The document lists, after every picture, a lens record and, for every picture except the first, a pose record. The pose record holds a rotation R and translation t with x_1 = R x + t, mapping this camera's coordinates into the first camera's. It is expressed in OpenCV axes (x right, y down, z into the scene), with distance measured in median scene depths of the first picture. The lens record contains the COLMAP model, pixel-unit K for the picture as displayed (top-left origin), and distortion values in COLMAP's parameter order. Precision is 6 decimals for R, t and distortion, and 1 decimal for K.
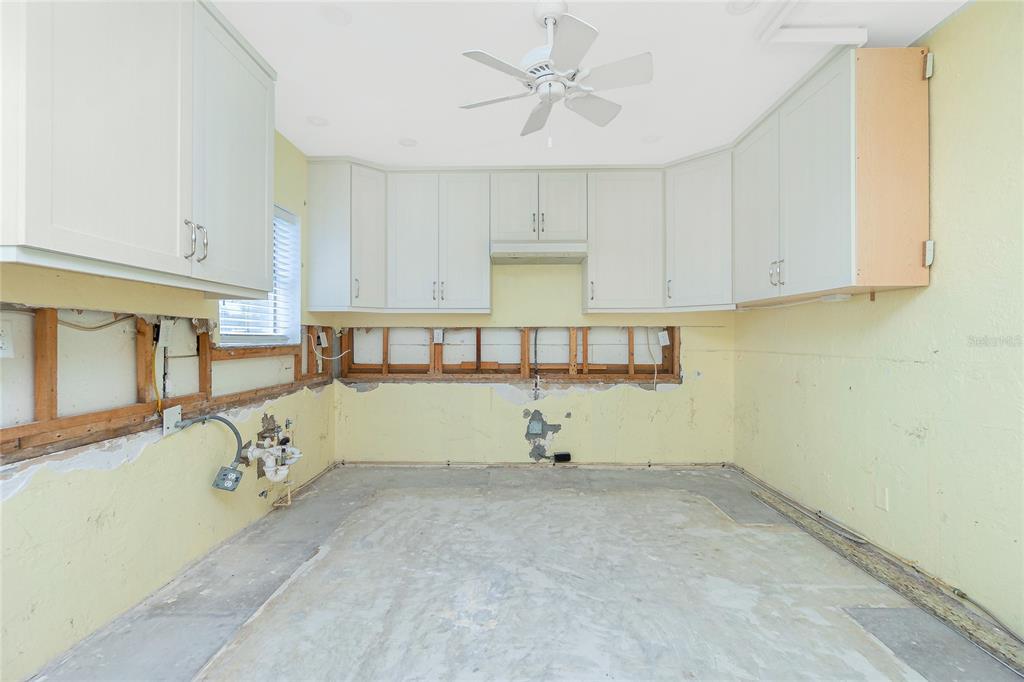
lens RADIAL K [[442.3, 0, 509.7], [0, 442.3, 338.6], [0, 0, 1]] dist [-0.009588, 0.003897]
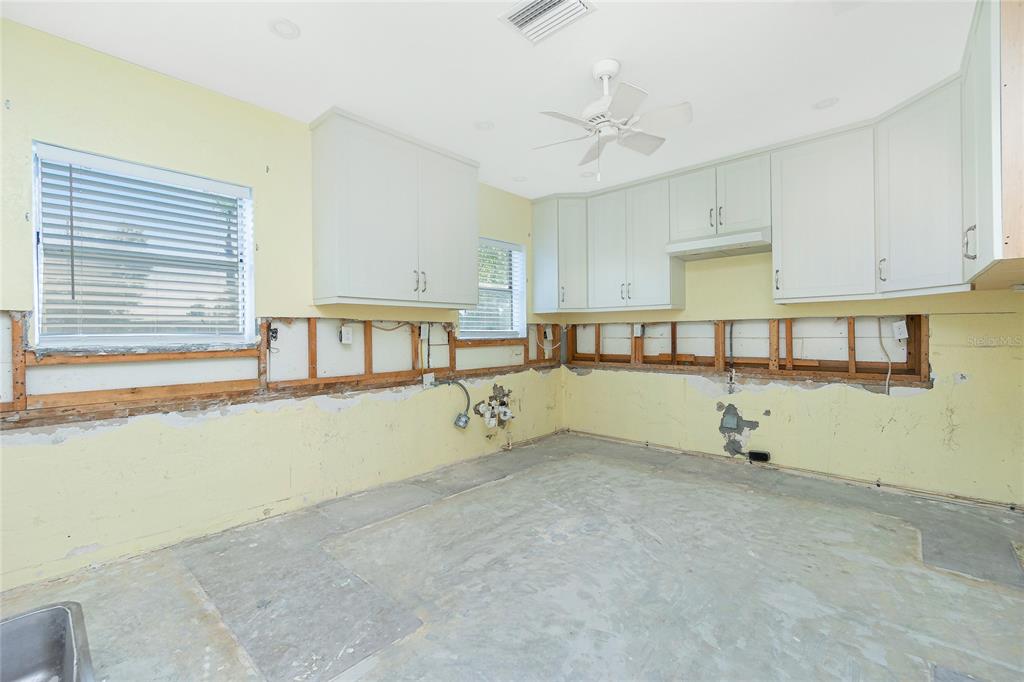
lens RADIAL K [[442.3, 0, 525.2], [0, 442.3, 336.0], [0, 0, 1]] dist [-0.009588, 0.003897]
pose [[0.758738, -0.002657, -0.651390, 0.470285], [0.008709, 0.999944, 0.006065, -0.000743], [0.651337, -0.010275, 0.758719, -0.061432]]
